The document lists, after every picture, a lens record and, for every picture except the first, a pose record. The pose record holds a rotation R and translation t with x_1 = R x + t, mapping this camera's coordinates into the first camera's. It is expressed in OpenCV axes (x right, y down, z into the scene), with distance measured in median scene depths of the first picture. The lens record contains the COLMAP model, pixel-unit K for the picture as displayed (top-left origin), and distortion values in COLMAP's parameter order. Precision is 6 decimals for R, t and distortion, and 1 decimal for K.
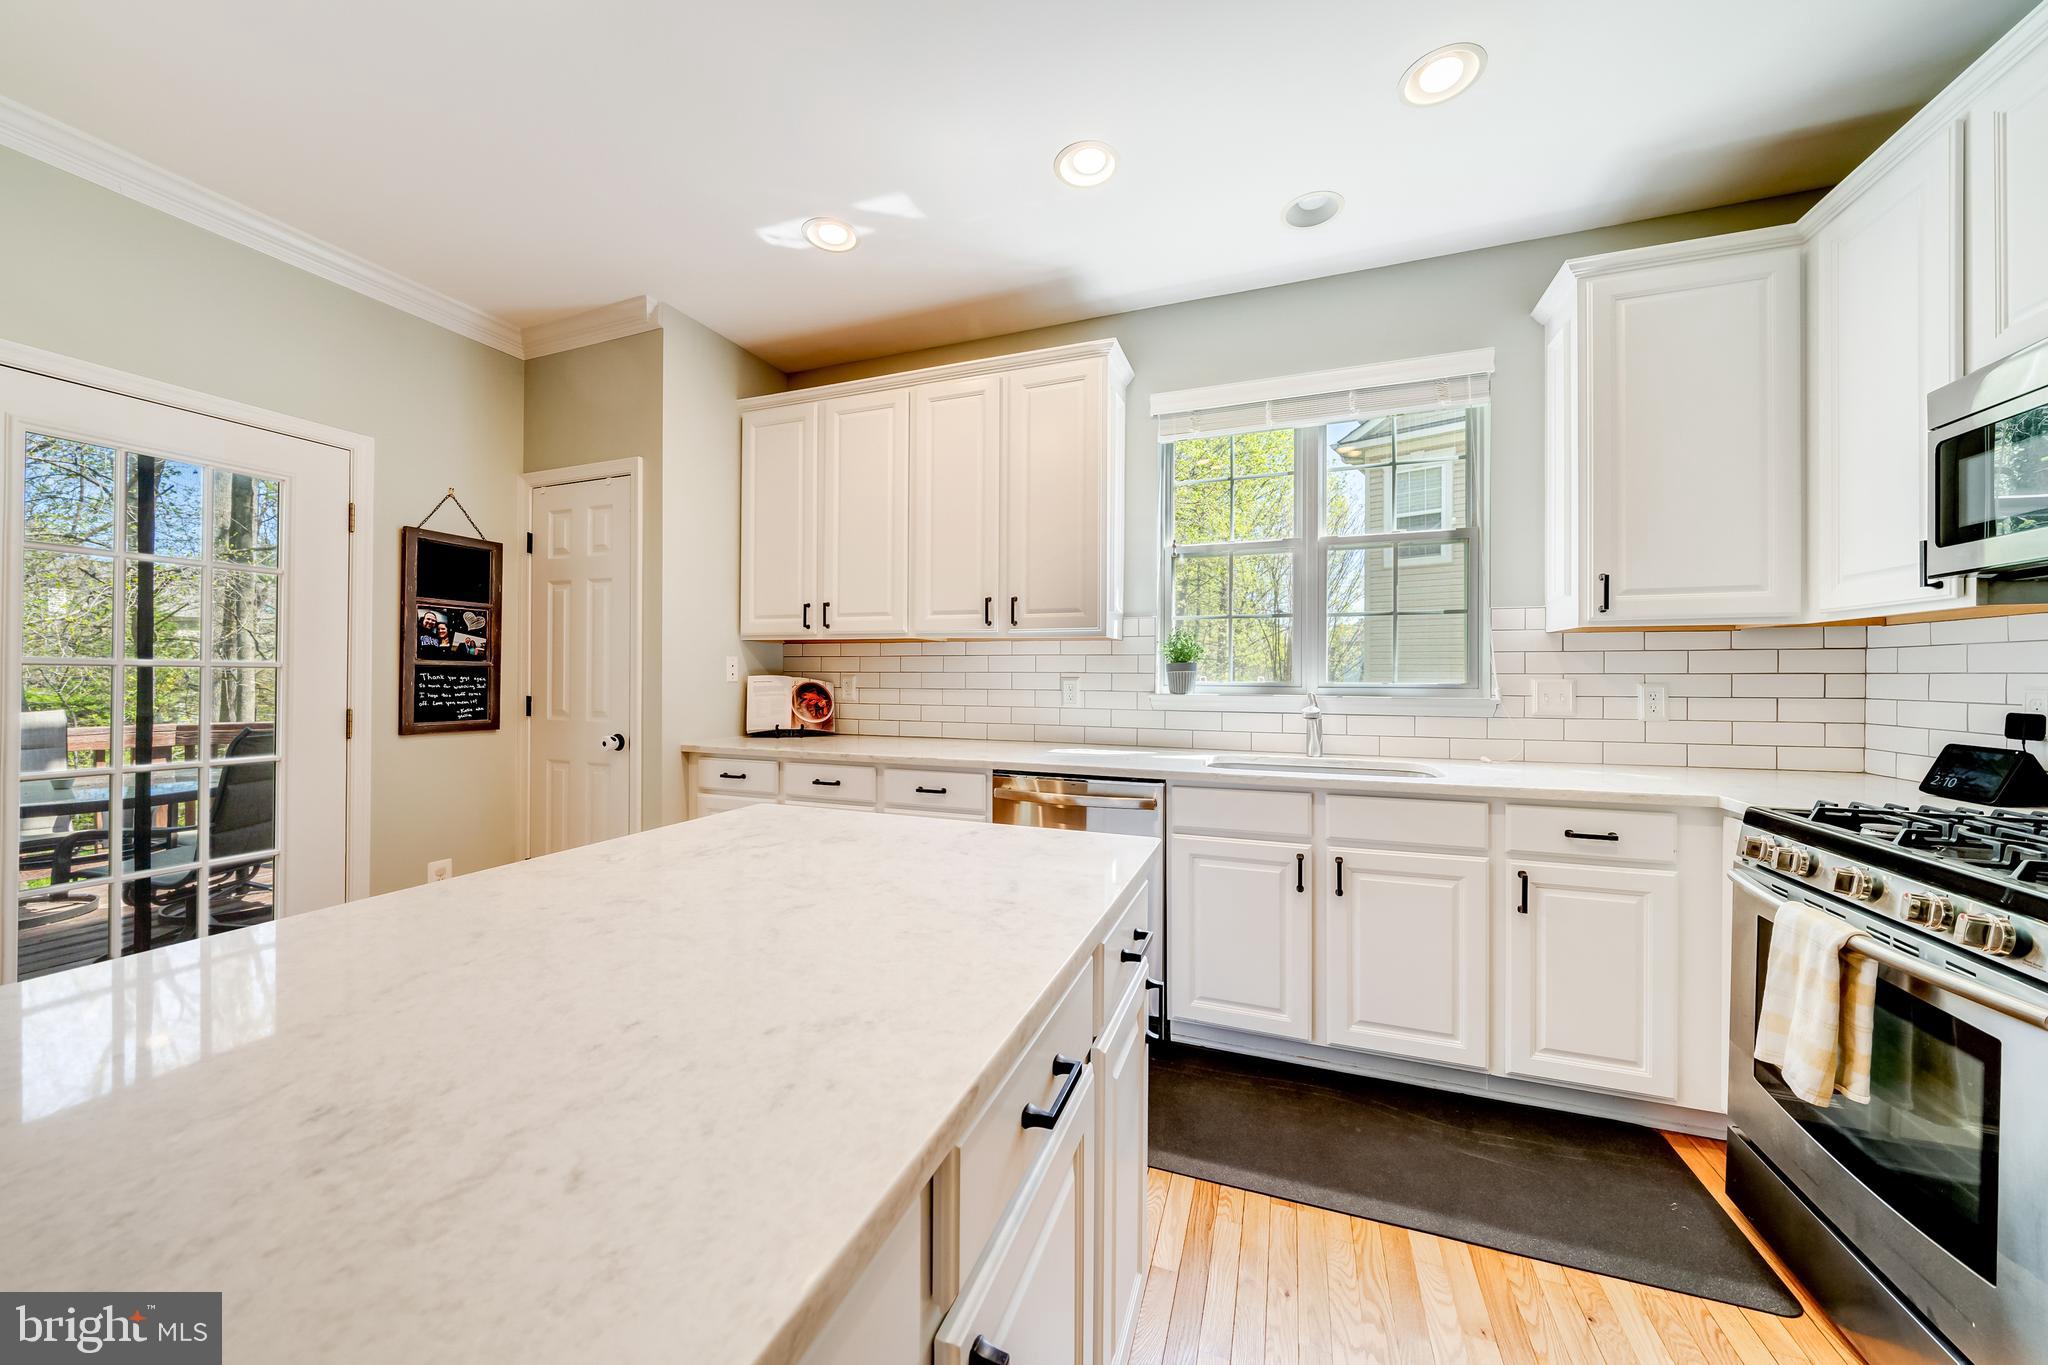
lens RADIAL K [[721.4, 0, 1031.0], [0, 721.4, 676.3], [0, 0, 1]] dist [0.000249, 0.000039]
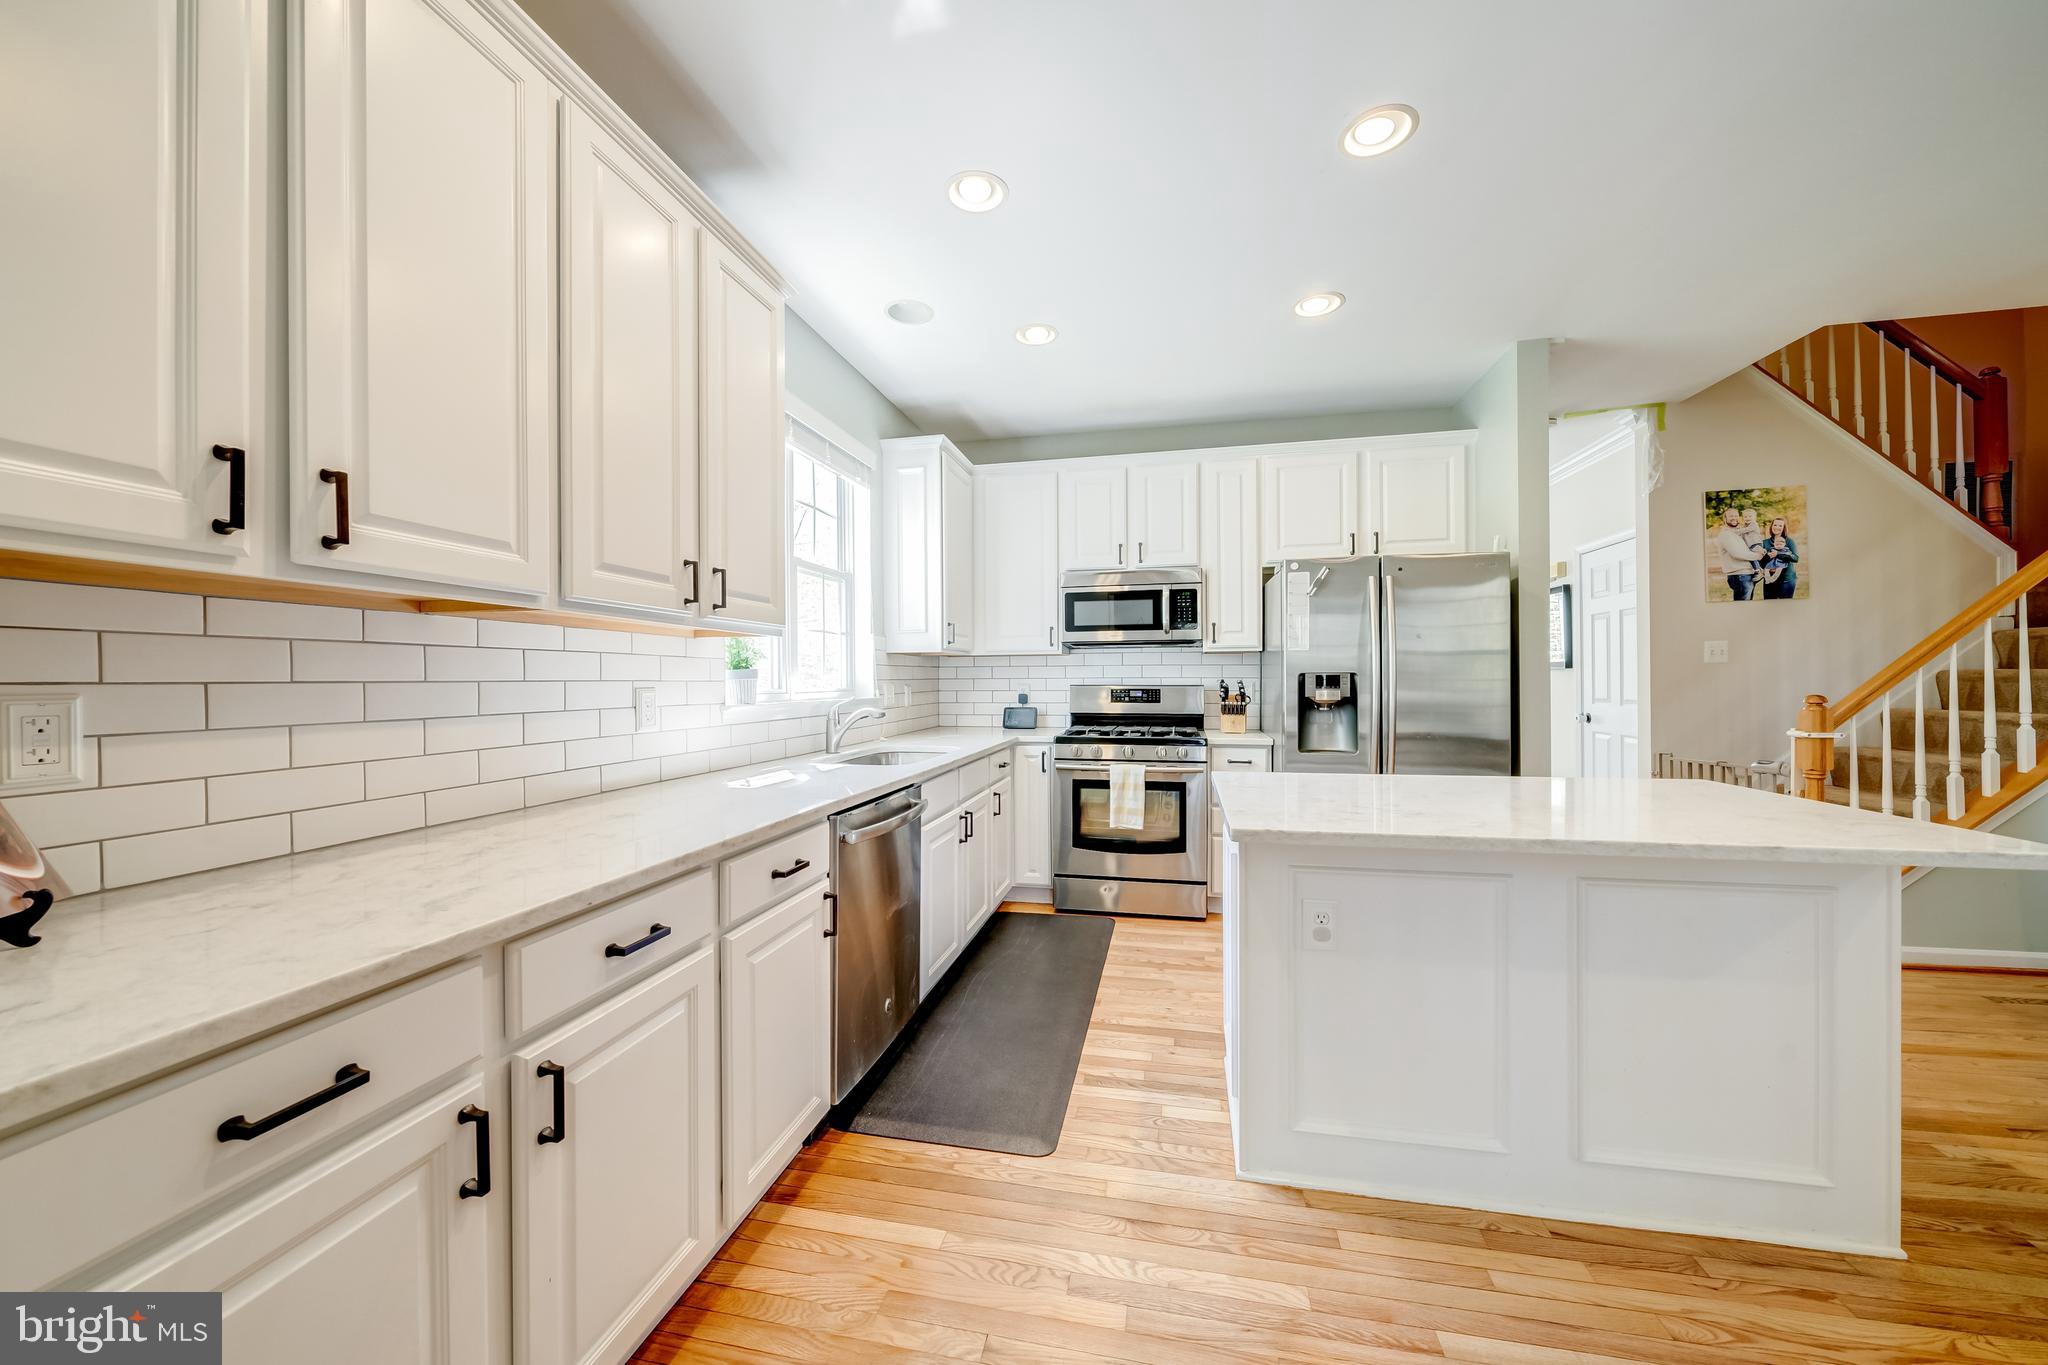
lens RADIAL K [[733.0, 0, 972.5], [0, 733.0, 684.3], [0, 0, 1]] dist [-0.000233, -0.000051]
pose [[-0.105266, -0.008761, 0.994405, -0.684002], [0.009482, 0.999907, 0.009814, -0.006241], [-0.994399, 0.010462, -0.105173, 0.784401]]
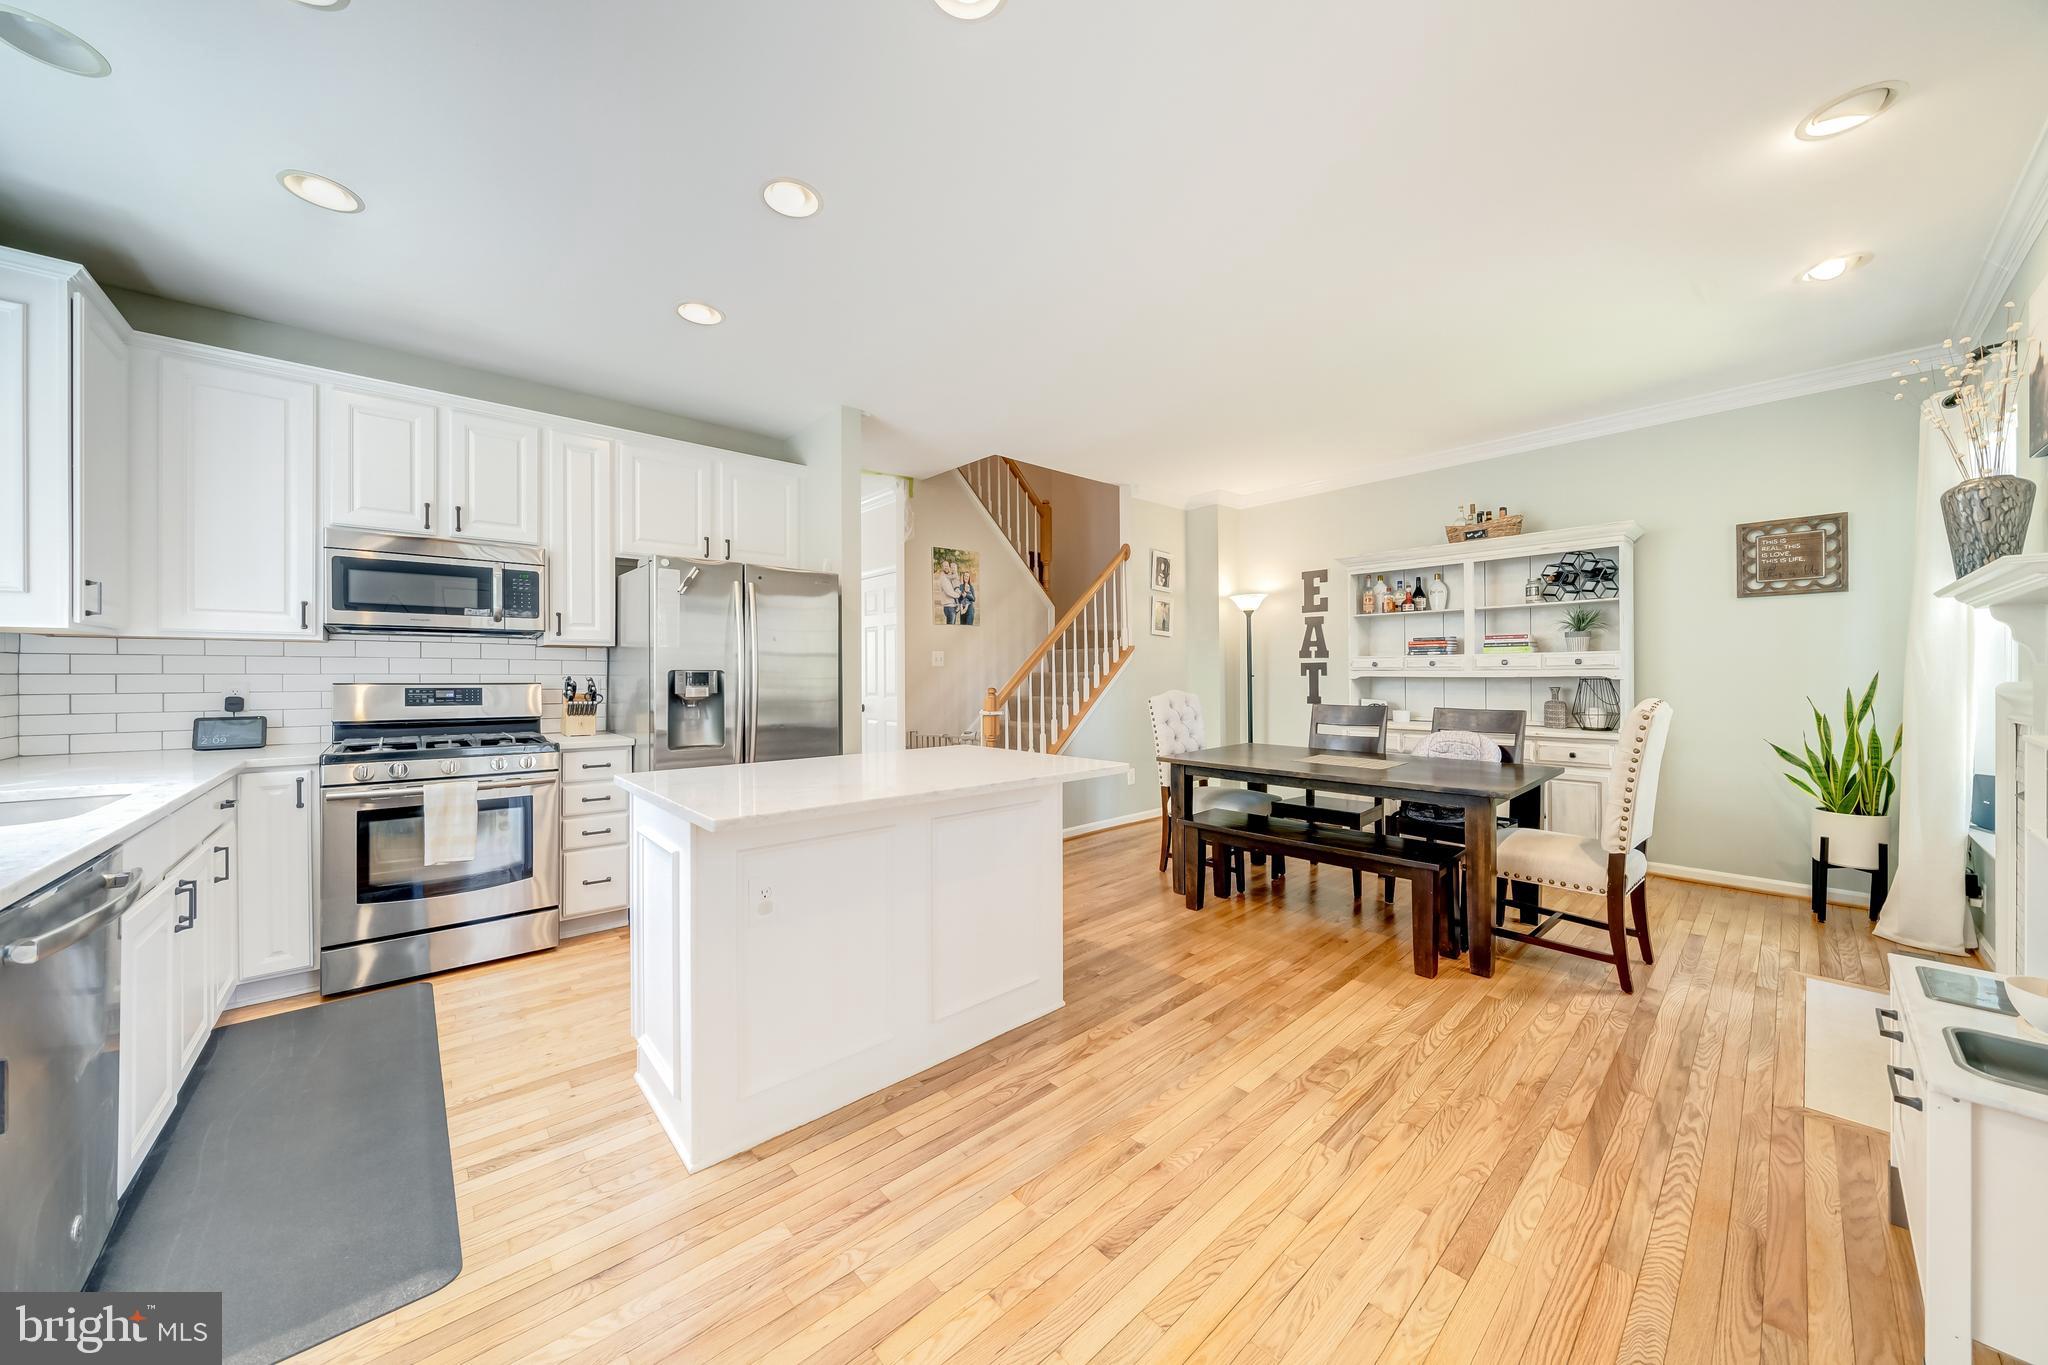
lens RADIAL K [[757.0, 0, 1024.0], [0, 757.0, 682.5], [0, 0, 1]] dist [-0.000224, -0.000055]
pose [[-0.879900, -0.007146, 0.475105, -0.647471], [-0.000555, 0.999902, 0.014012, -0.005502], [-0.475158, 0.012065, -0.879818, 0.917735]]
